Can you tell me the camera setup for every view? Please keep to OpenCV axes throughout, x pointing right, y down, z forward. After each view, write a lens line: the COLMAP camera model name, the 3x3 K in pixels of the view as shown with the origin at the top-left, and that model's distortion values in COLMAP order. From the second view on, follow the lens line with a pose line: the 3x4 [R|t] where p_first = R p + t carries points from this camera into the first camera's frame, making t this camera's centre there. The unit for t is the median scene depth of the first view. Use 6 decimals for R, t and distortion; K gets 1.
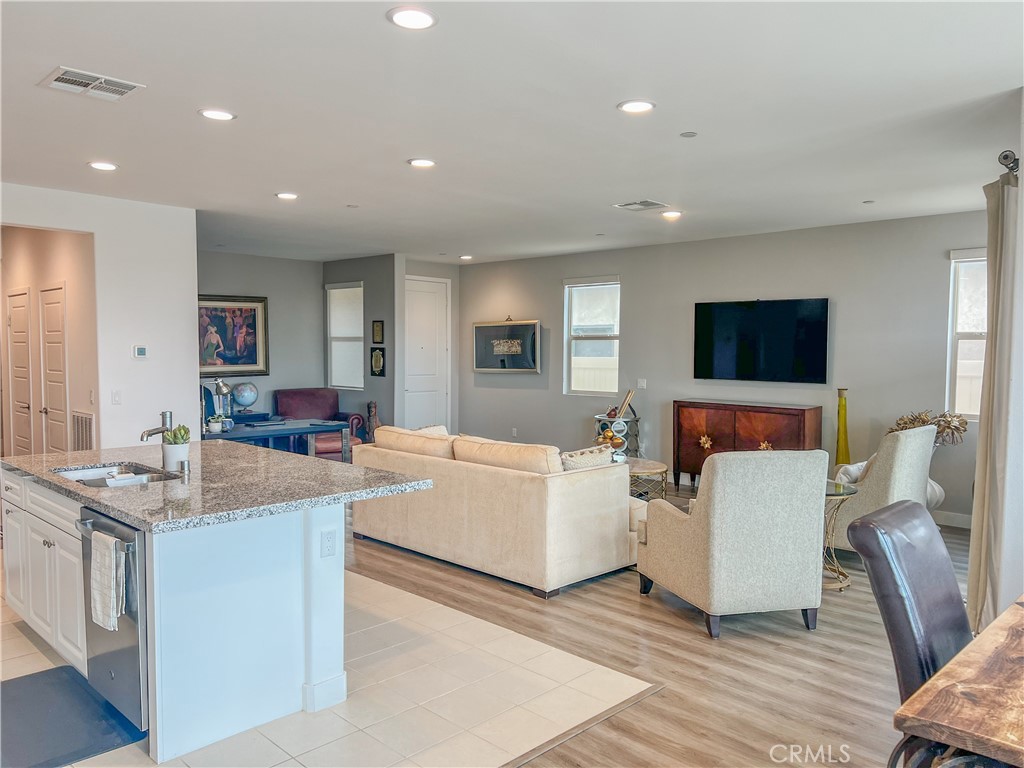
lens RADIAL K [[771.8, 0, 519.6], [0, 771.8, 386.0], [0, 0, 1]] dist [0.042727, -0.035412]
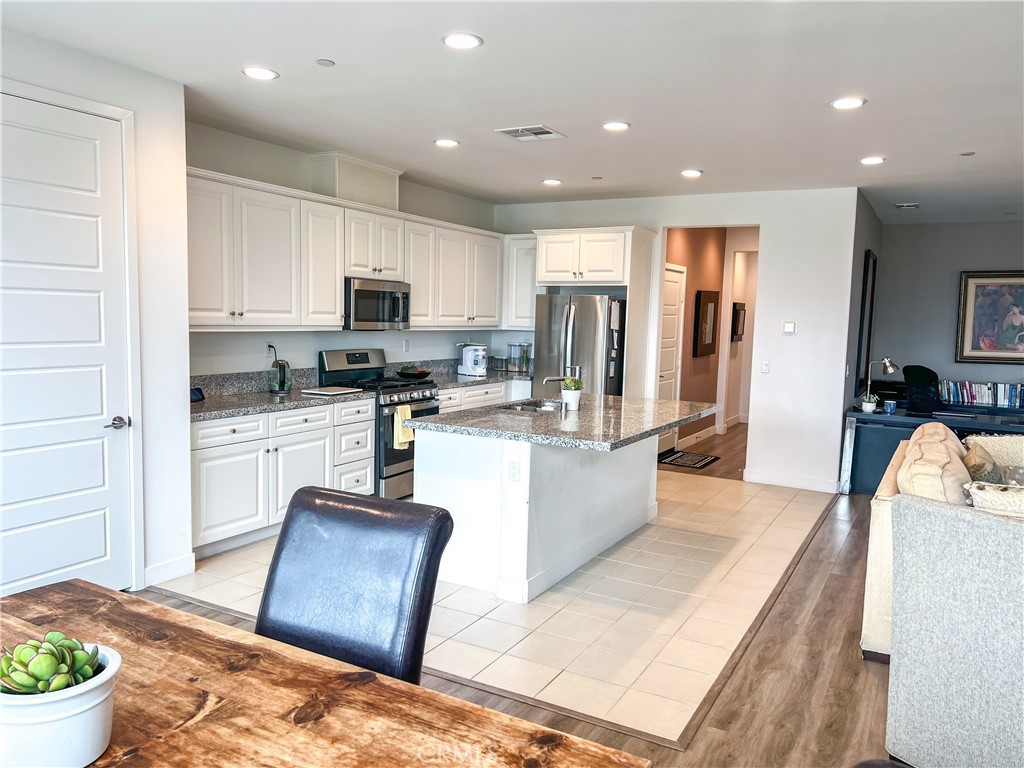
lens RADIAL K [[771.8, 0, 514.7], [0, 771.8, 382.9], [0, 0, 1]] dist [0.042727, -0.035412]
pose [[0.266246, 0.086199, -0.960043, 0.309530], [-0.075515, 0.994797, 0.068377, -0.007777], [0.960943, 0.054293, 0.271370, 0.218045]]
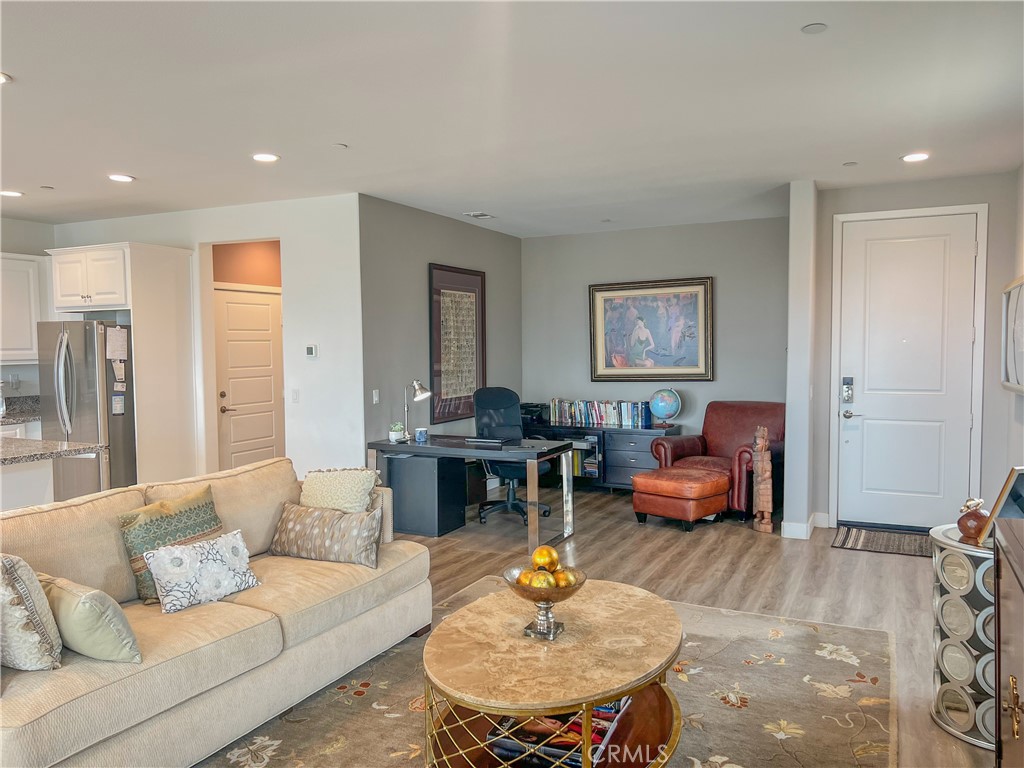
lens RADIAL K [[771.8, 0, 521.0], [0, 771.8, 387.8], [0, 0, 1]] dist [0.042727, -0.035412]
pose [[0.325061, 0.042160, -0.944753, 0.345377], [-0.038632, 0.998764, 0.031279, -0.024873], [0.944904, 0.026330, 0.326288, 0.610533]]
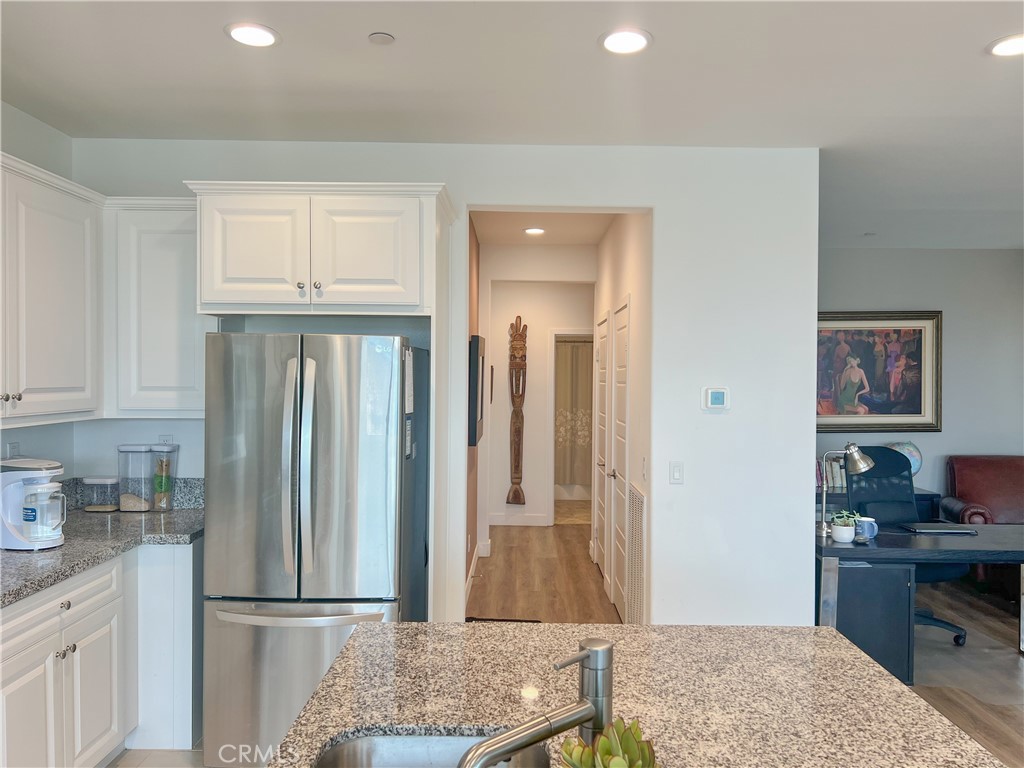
lens RADIAL K [[771.8, 0, 522.9], [0, 771.8, 384.4], [0, 0, 1]] dist [0.042727, -0.035412]
pose [[0.699716, 0.008836, -0.714367, -0.110423], [-0.043254, 0.998613, -0.030015, -0.019939], [0.713111, 0.051901, 0.699127, 0.314900]]
